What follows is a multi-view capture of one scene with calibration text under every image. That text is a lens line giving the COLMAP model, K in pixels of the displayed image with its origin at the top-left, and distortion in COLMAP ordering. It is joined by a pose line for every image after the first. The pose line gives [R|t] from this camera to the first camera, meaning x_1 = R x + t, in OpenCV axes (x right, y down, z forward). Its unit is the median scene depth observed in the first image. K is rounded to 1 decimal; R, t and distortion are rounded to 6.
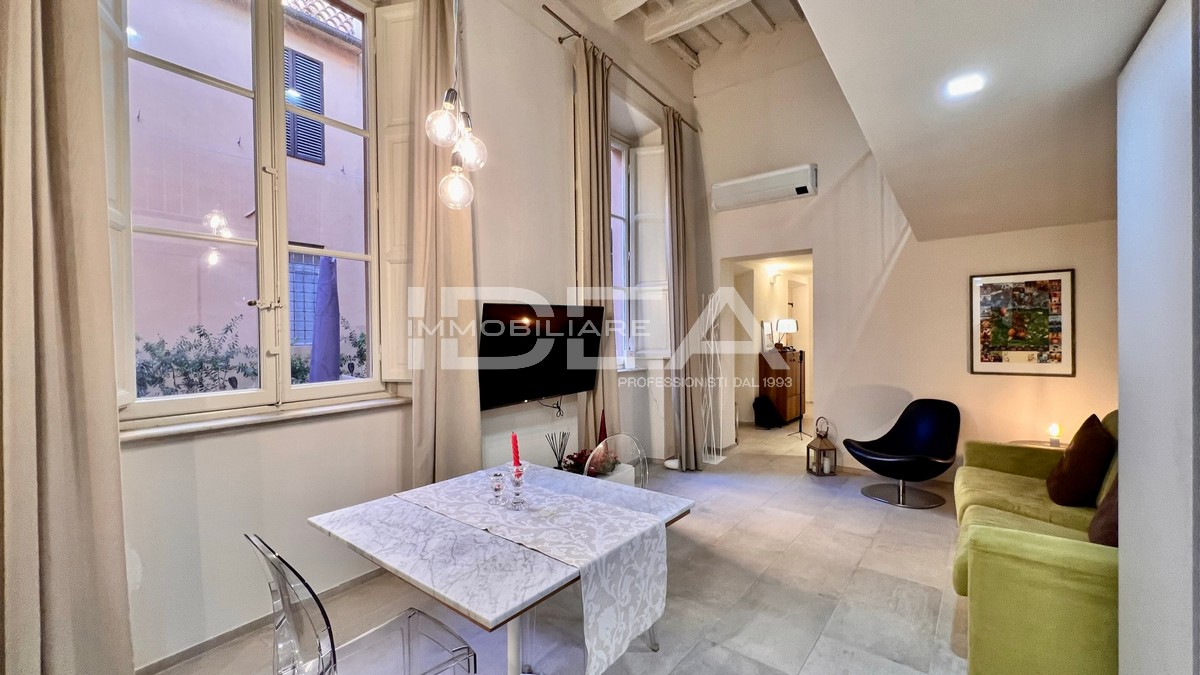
lens RADIAL K [[484.6, 0, 592.8], [0, 484.6, 336.9], [0, 0, 1]] dist [-0.009196, 0.001153]
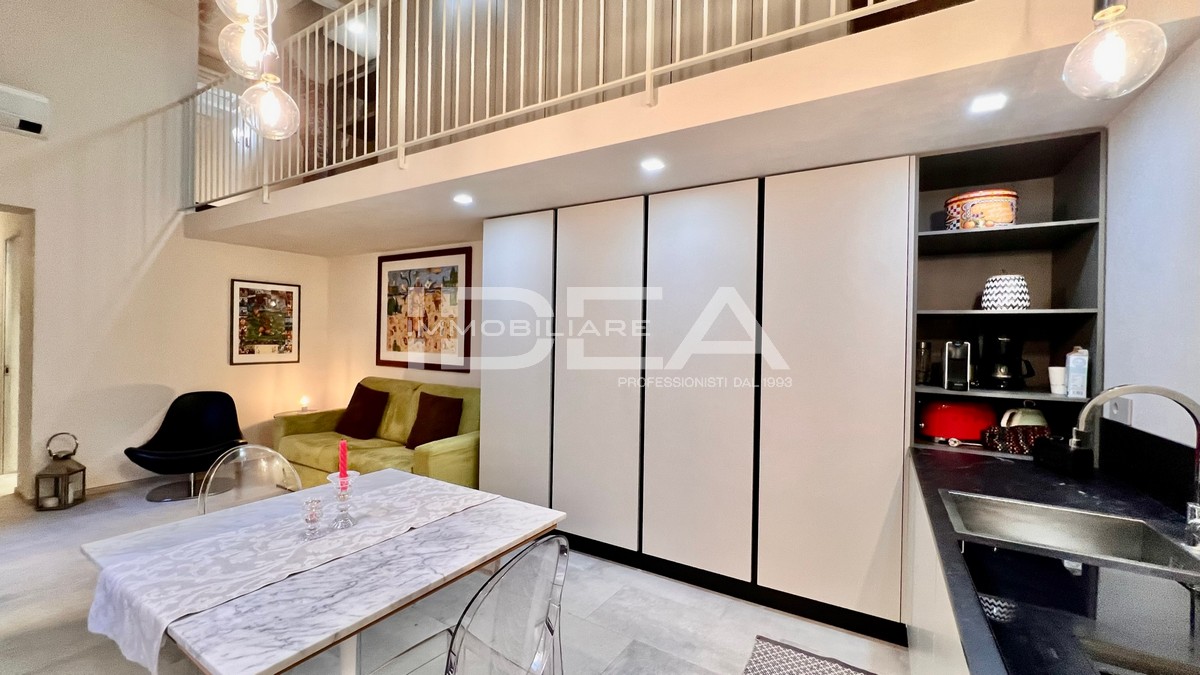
lens RADIAL K [[484.6, 0, 601.1], [0, 484.6, 339.6], [0, 0, 1]] dist [-0.009196, 0.001153]
pose [[-0.129346, 0.001114, 0.991599, -0.500732], [-0.015301, 0.999878, -0.003119, 0.007016], [-0.991482, -0.015576, -0.129313, 0.306742]]
